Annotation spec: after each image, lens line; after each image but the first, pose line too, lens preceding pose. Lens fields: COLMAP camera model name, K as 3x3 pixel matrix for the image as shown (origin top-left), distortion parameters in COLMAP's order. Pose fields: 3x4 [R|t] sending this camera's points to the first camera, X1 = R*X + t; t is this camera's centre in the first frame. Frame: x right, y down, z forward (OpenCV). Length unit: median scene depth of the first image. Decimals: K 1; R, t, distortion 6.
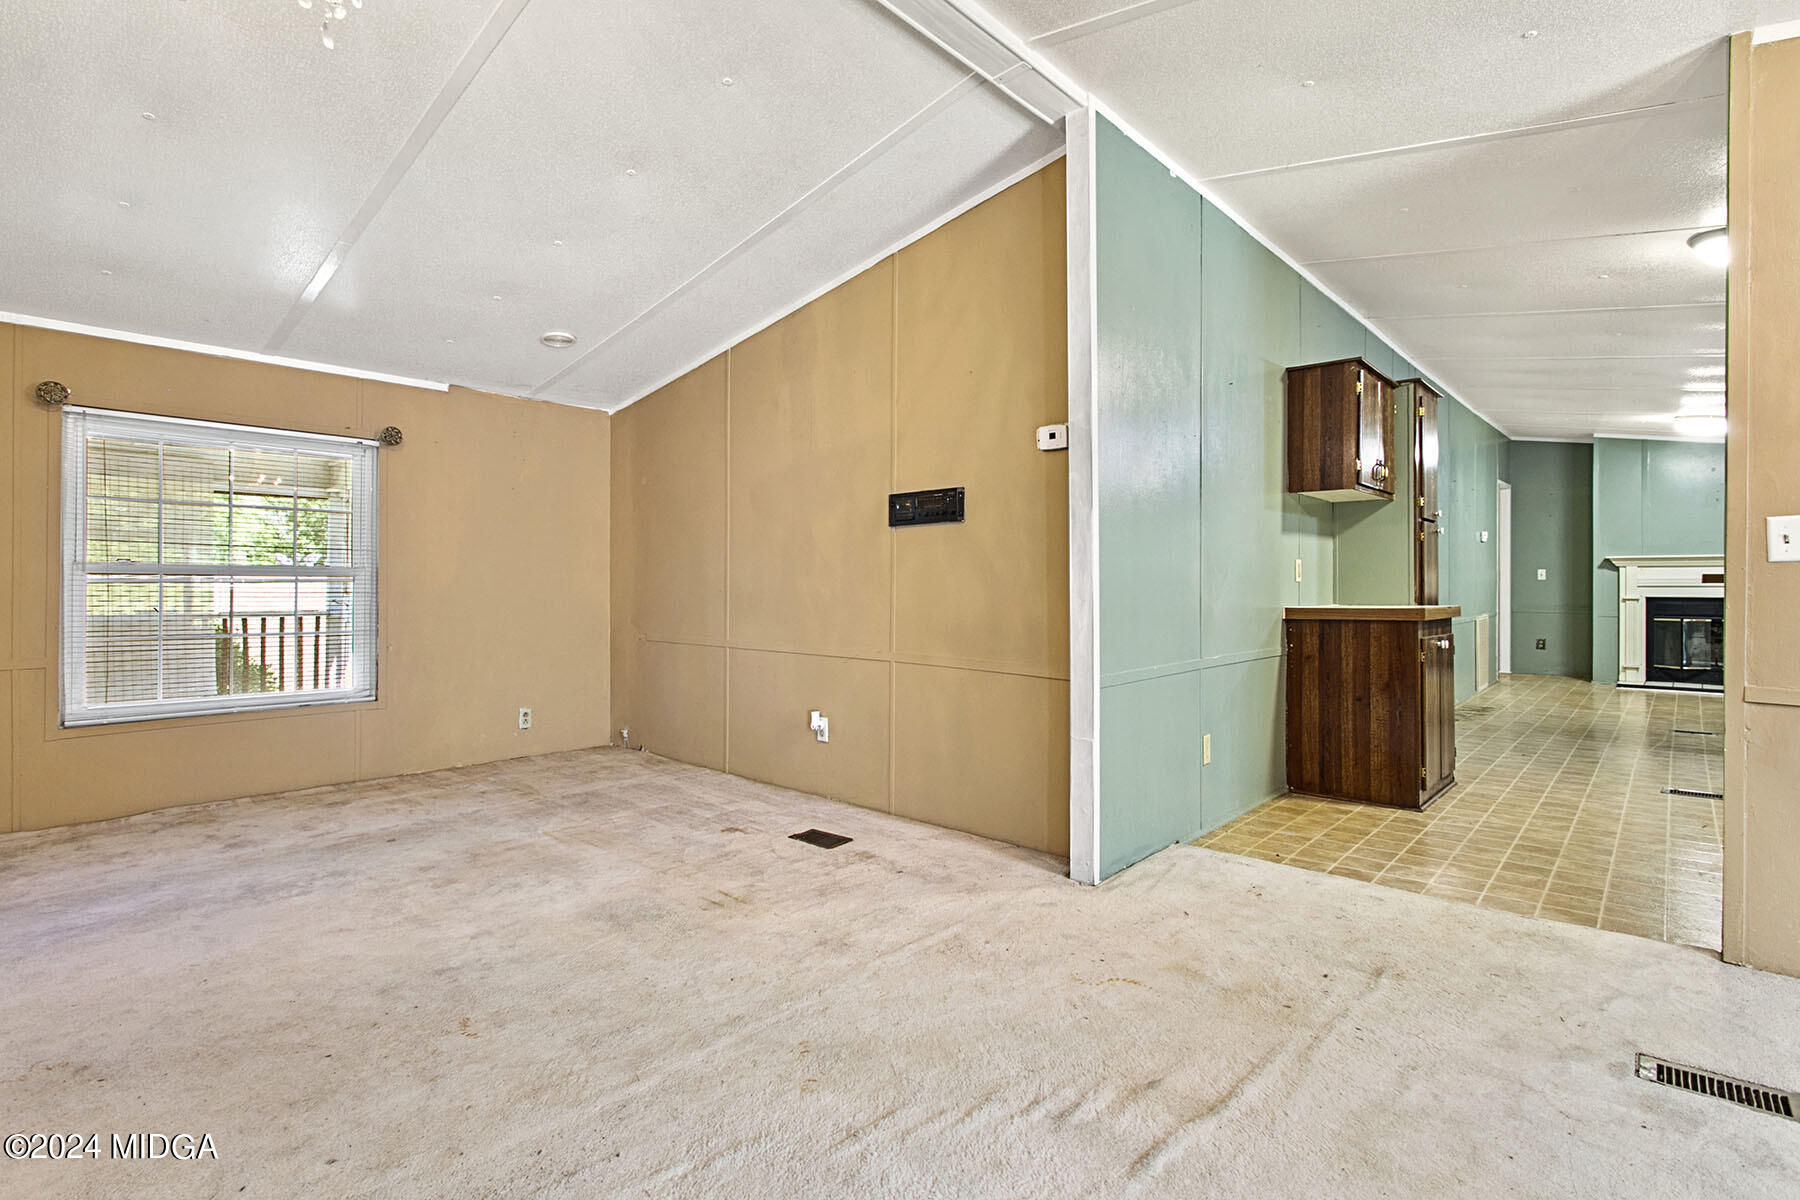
lens RADIAL K [[857.8, 0, 908.2], [0, 857.8, 584.4], [0, 0, 1]] dist [0.010490, -0.000128]
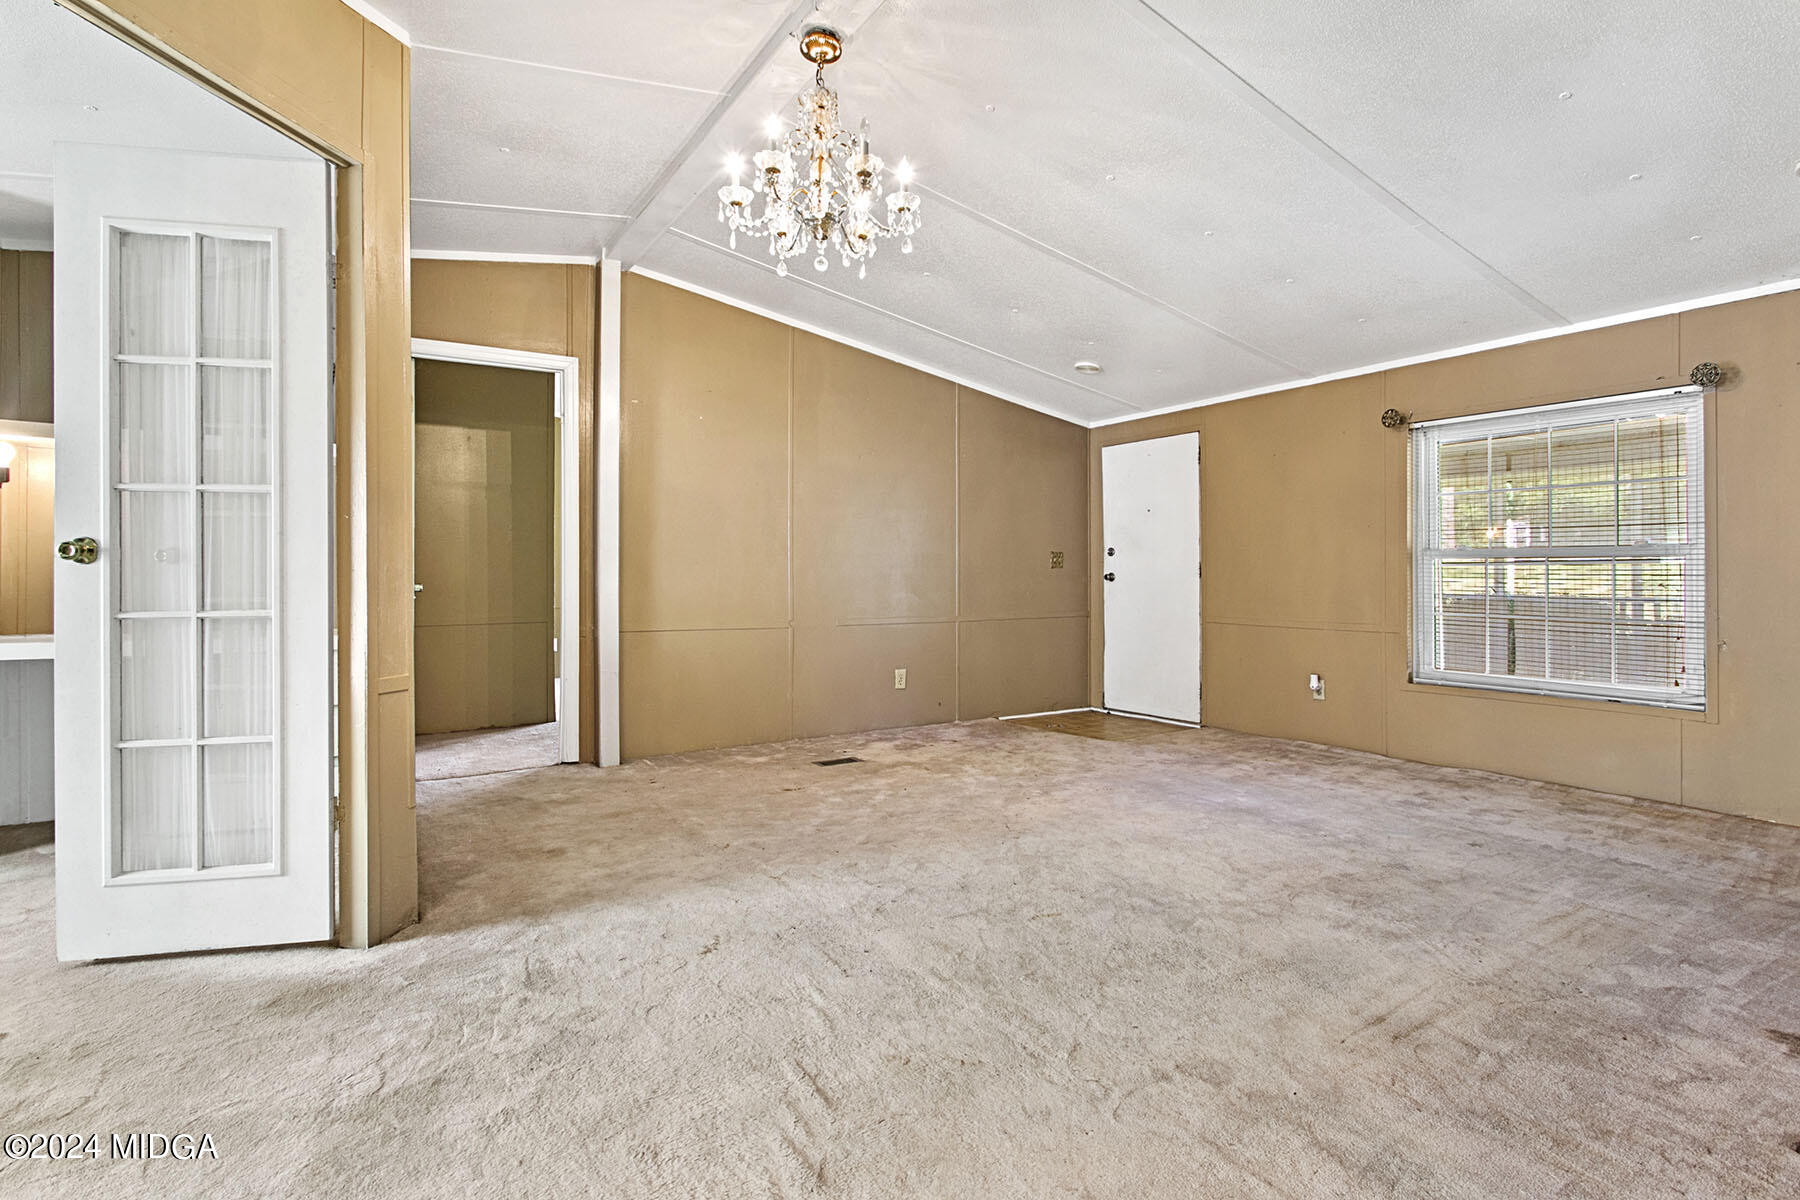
lens RADIAL K [[857.8, 0, 908.2], [0, 857.8, 584.4], [0, 0, 1]] dist [0.010490, -0.000128]
pose [[-0.237122, 0.013944, -0.971380, 0.413452], [0.005864, 0.999899, 0.012922, 0.003771], [0.971462, -0.002632, -0.237179, 0.600508]]
